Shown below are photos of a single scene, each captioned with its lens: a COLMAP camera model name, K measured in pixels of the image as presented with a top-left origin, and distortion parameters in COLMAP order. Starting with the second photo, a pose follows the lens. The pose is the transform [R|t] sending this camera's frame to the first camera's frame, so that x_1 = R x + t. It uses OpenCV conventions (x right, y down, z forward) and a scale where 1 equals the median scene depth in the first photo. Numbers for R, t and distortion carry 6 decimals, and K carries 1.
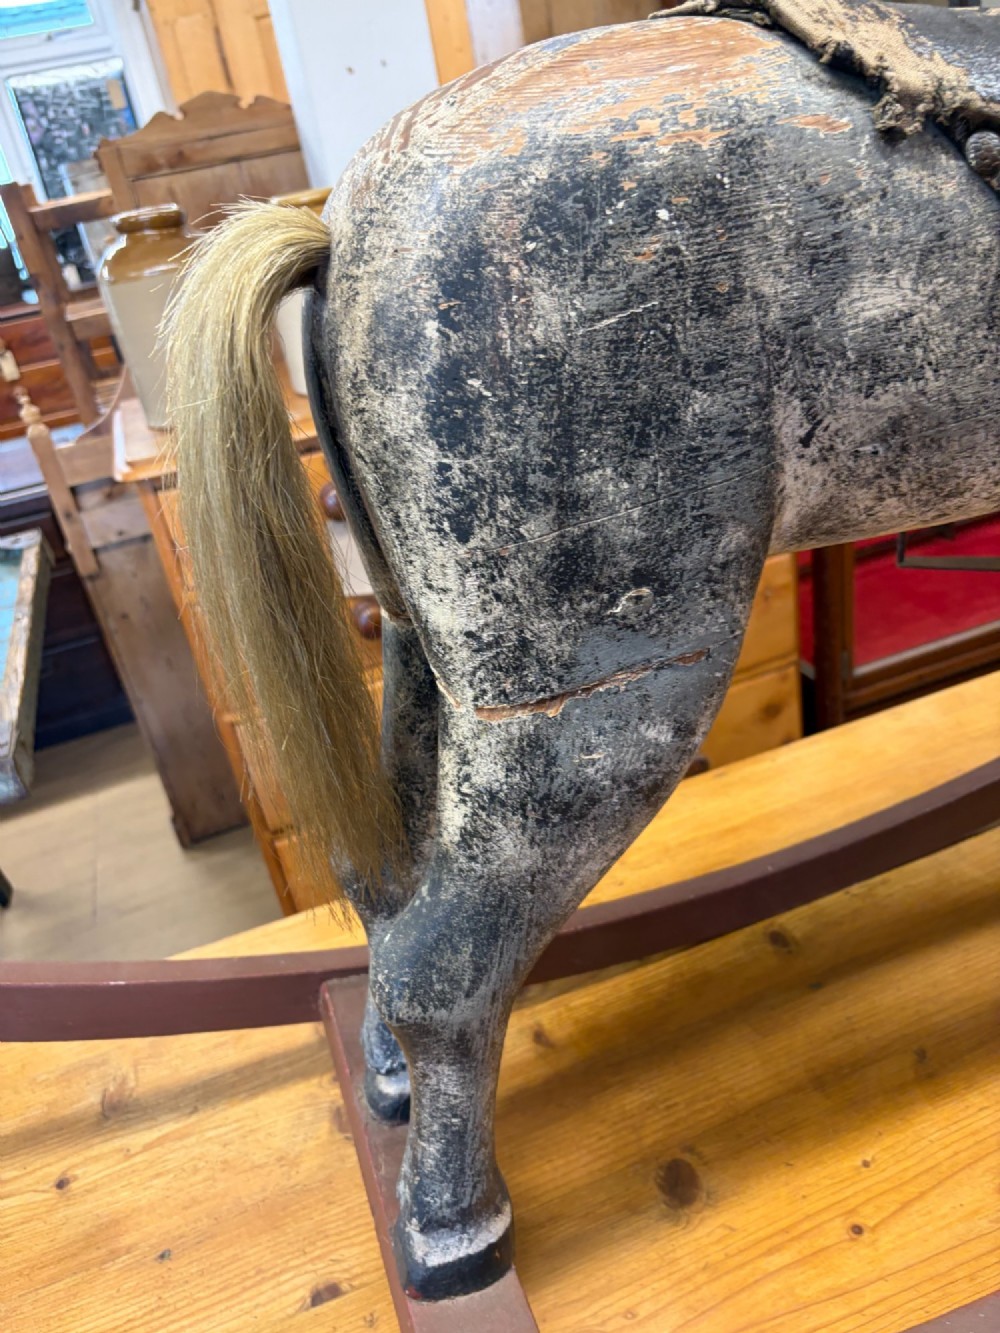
lens RADIAL K [[1016.7, 0, 471.4], [0, 1016.7, 671.6], [0, 0, 1]] dist [0.031305, -0.044398]
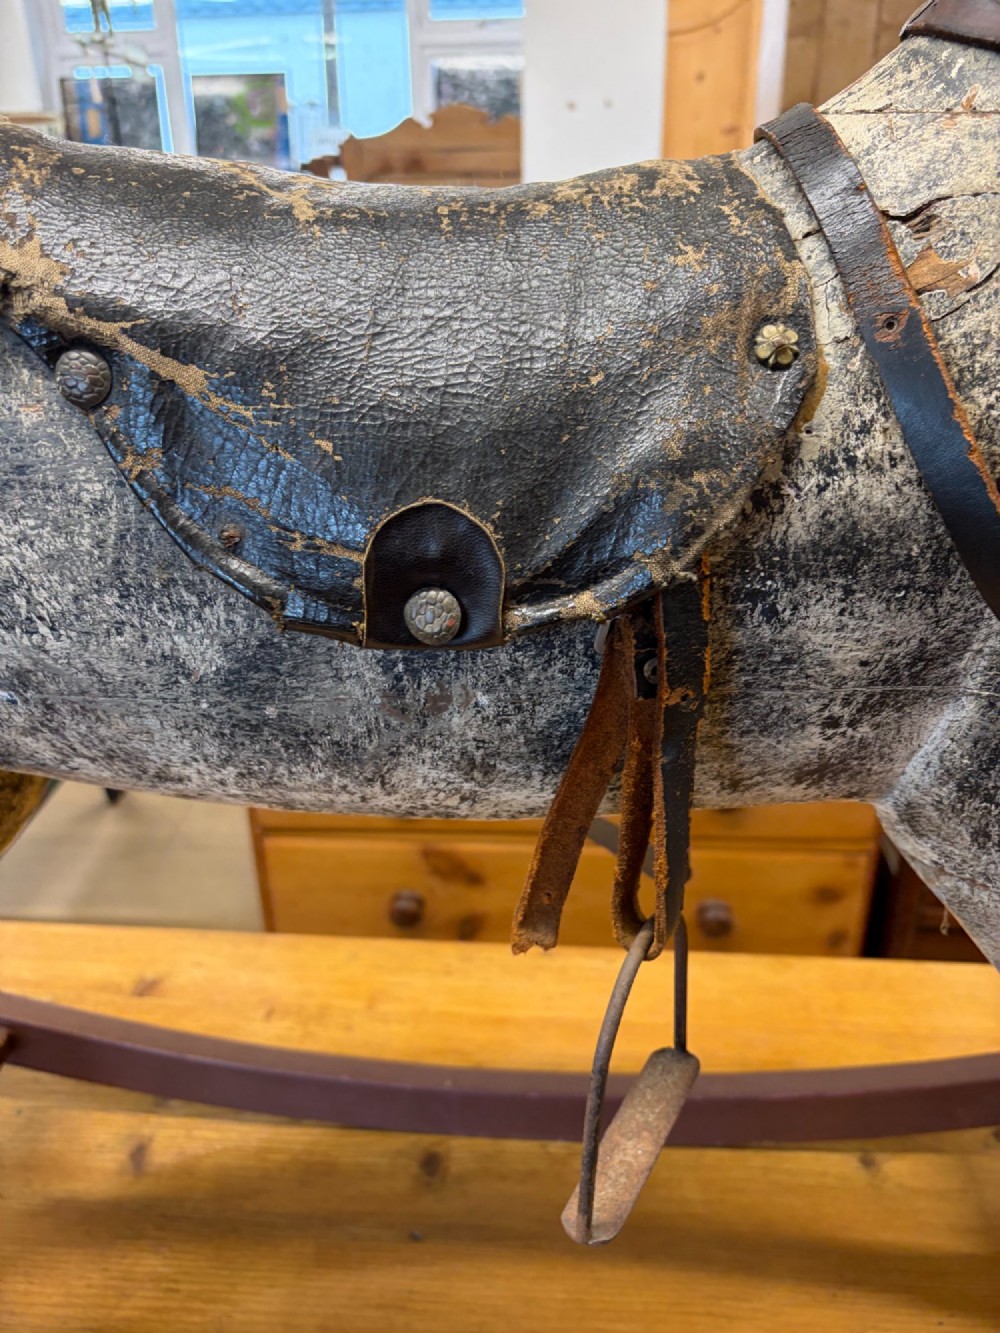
lens RADIAL K [[1016.7, 0, 497.6], [0, 1016.7, 673.9], [0, 0, 1]] dist [0.031305, -0.044398]
pose [[0.912366, 0.308870, -0.268679, 0.986686], [-0.310456, 0.949840, 0.037695, -0.396906], [0.266845, 0.049021, 0.962492, 0.339471]]
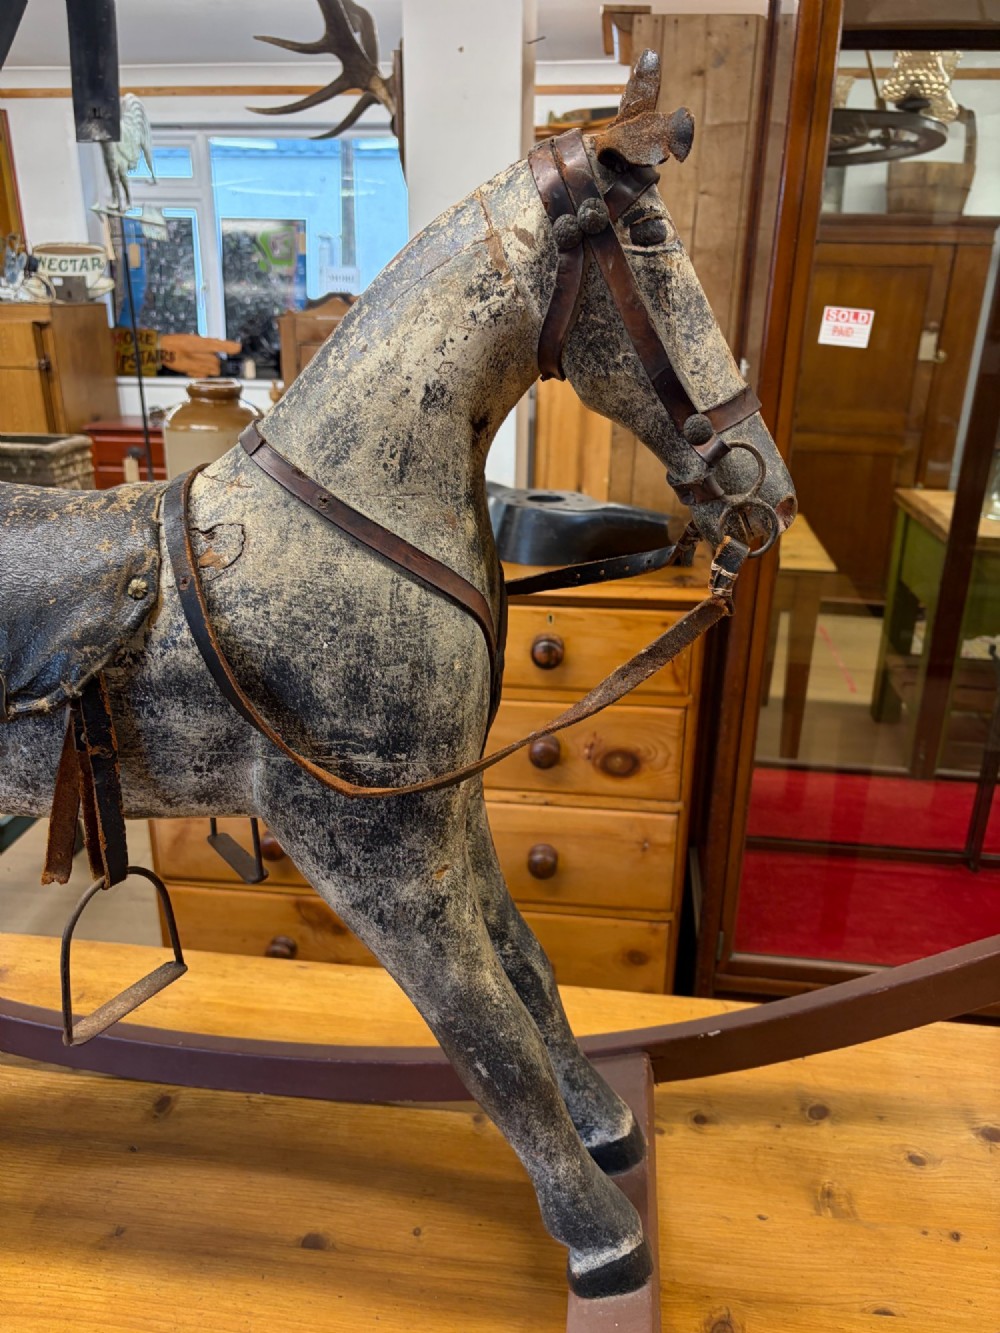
lens RADIAL K [[1016.7, 0, 498.4], [0, 1016.7, 662.7], [0, 0, 1]] dist [0.031305, -0.044398]
pose [[0.888095, 0.320359, -0.329632, 1.890507], [-0.352566, 0.934875, -0.041308, -0.661151], [0.294931, 0.152902, 0.943205, -0.185880]]
